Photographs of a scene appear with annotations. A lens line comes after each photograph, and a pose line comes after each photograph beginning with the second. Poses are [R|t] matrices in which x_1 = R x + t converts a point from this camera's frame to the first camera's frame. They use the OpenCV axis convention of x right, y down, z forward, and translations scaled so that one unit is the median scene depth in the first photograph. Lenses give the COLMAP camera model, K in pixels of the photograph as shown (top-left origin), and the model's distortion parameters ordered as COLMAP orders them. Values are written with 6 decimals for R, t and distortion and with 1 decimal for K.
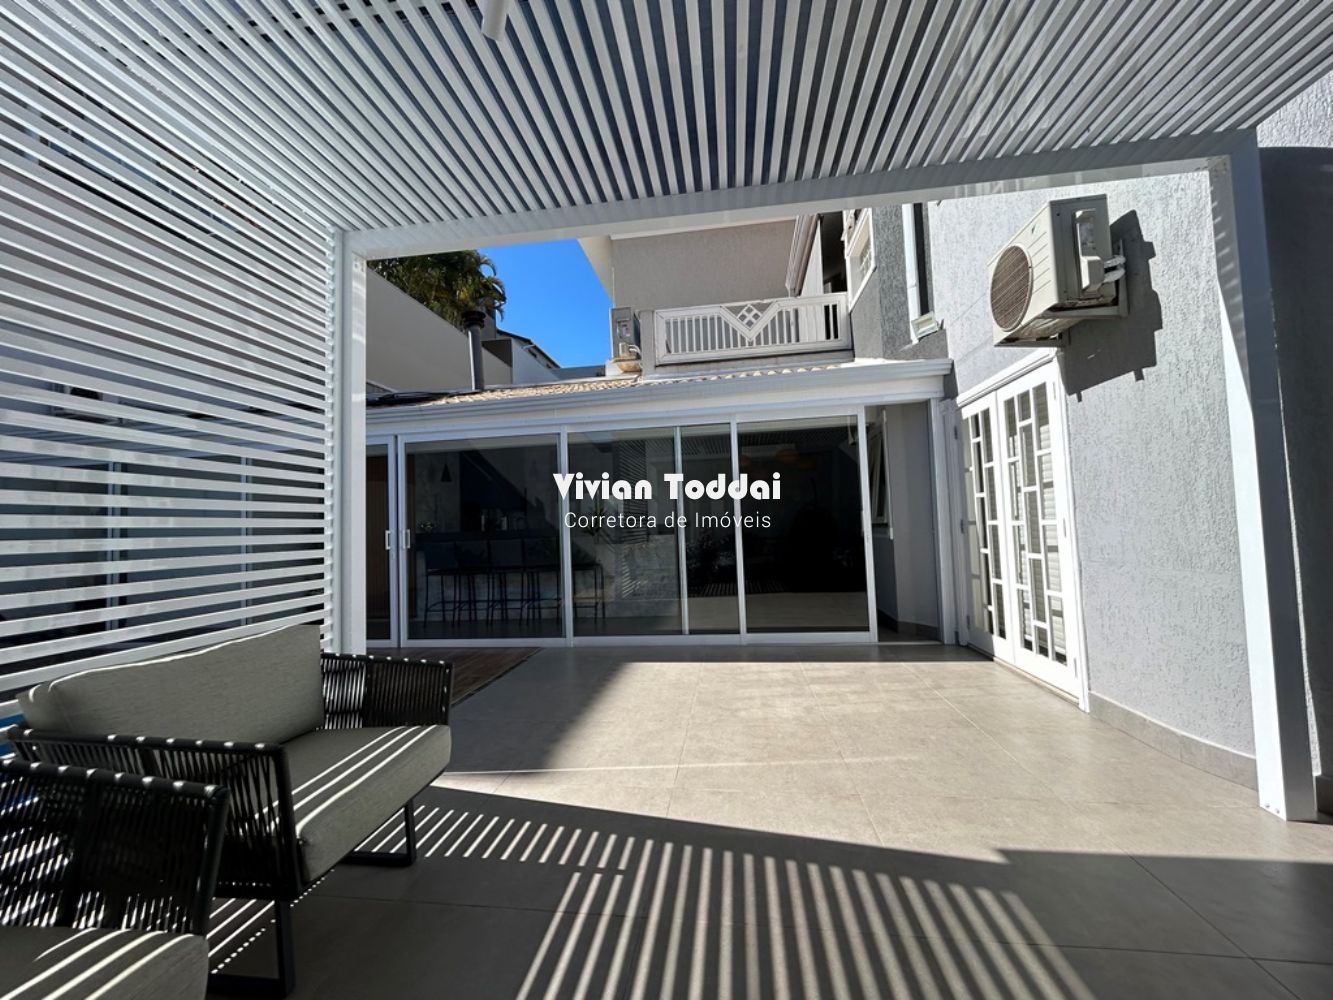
lens RADIAL K [[537.6, 0, 656.5], [0, 537.6, 500.3], [0, 0, 1]] dist [0.001972, -0.000083]
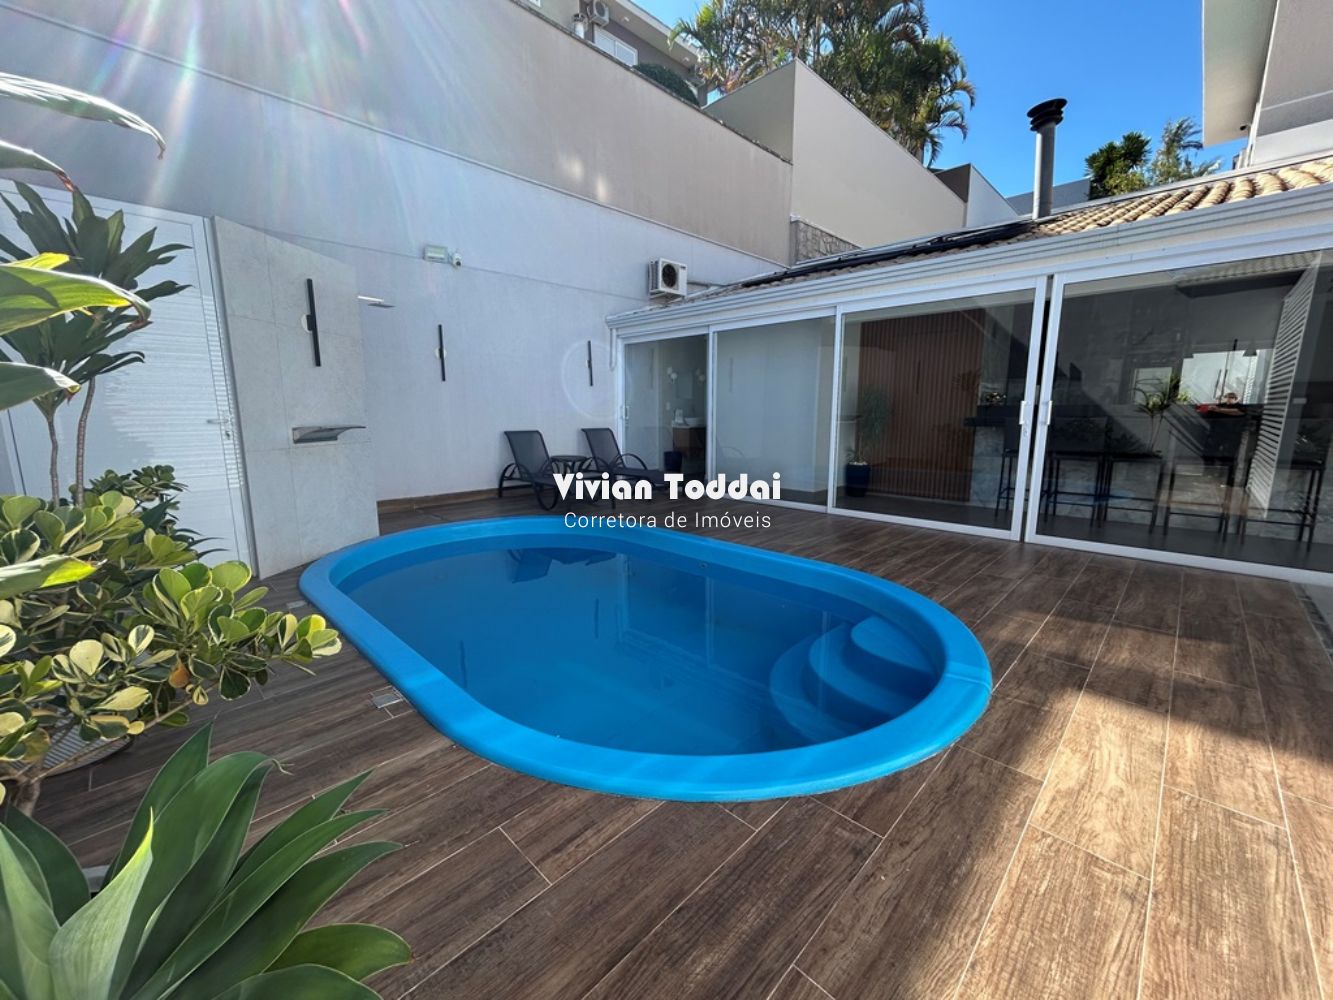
lens RADIAL K [[537.6, 0, 665.9], [0, 537.6, 495.9], [0, 0, 1]] dist [0.001972, -0.000083]
pose [[0.809540, 0.129182, -0.572675, -0.649173], [0.001985, 0.974881, 0.222717, 0.020517], [0.587061, -0.181435, 0.788949, 0.023536]]
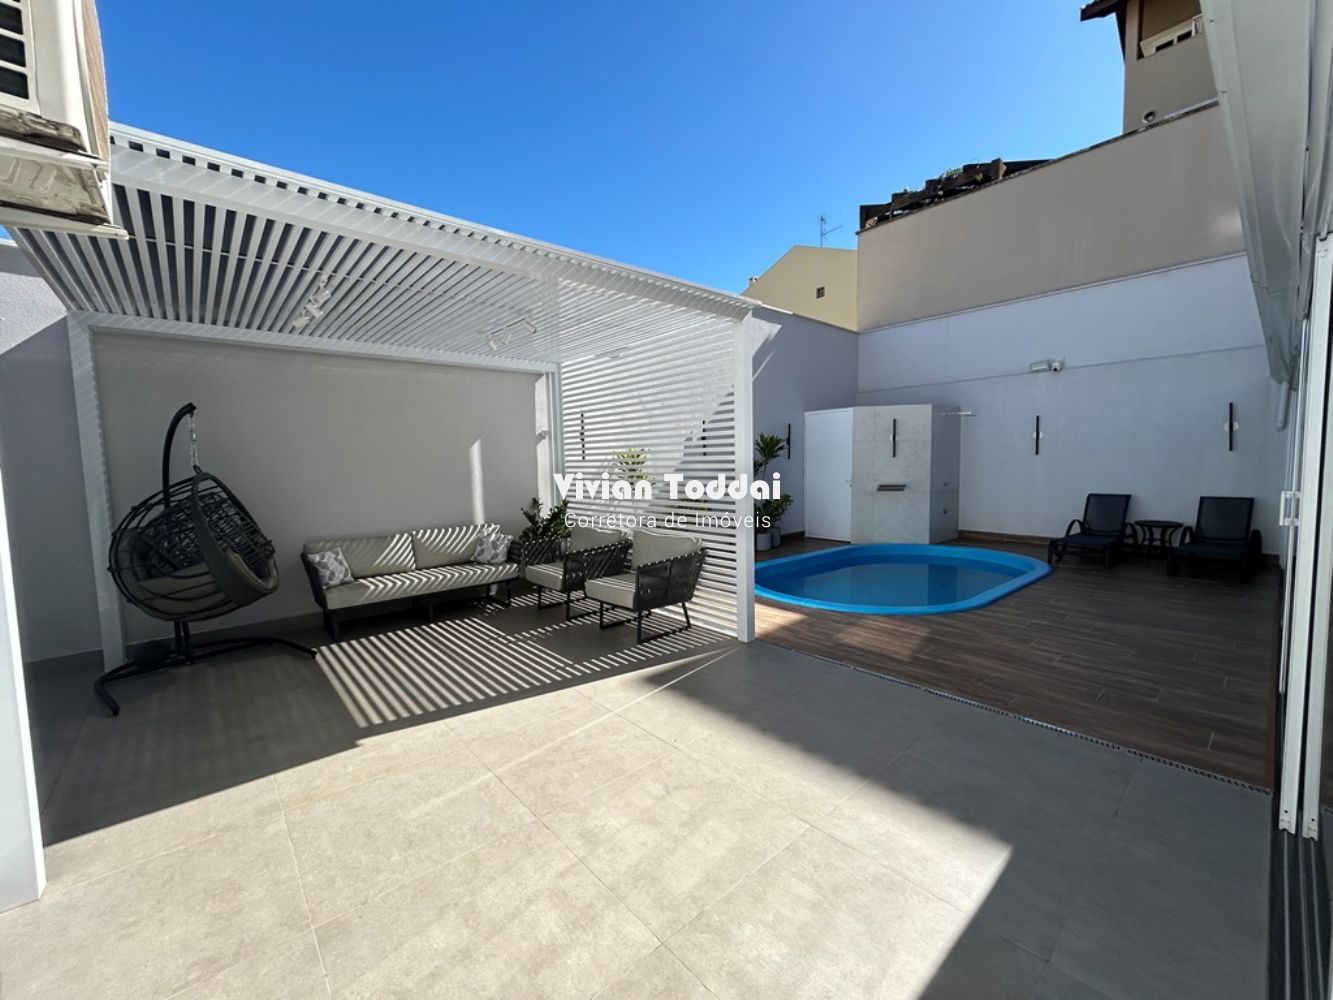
lens RADIAL K [[537.6, 0, 665.3], [0, 537.6, 505.4], [0, 0, 1]] dist [0.001972, -0.000083]
pose [[-0.645541, 0.108600, -0.755965, 0.551242], [0.080576, 0.993999, 0.073989, -0.036368], [0.759463, -0.013150, -0.650417, 1.242780]]
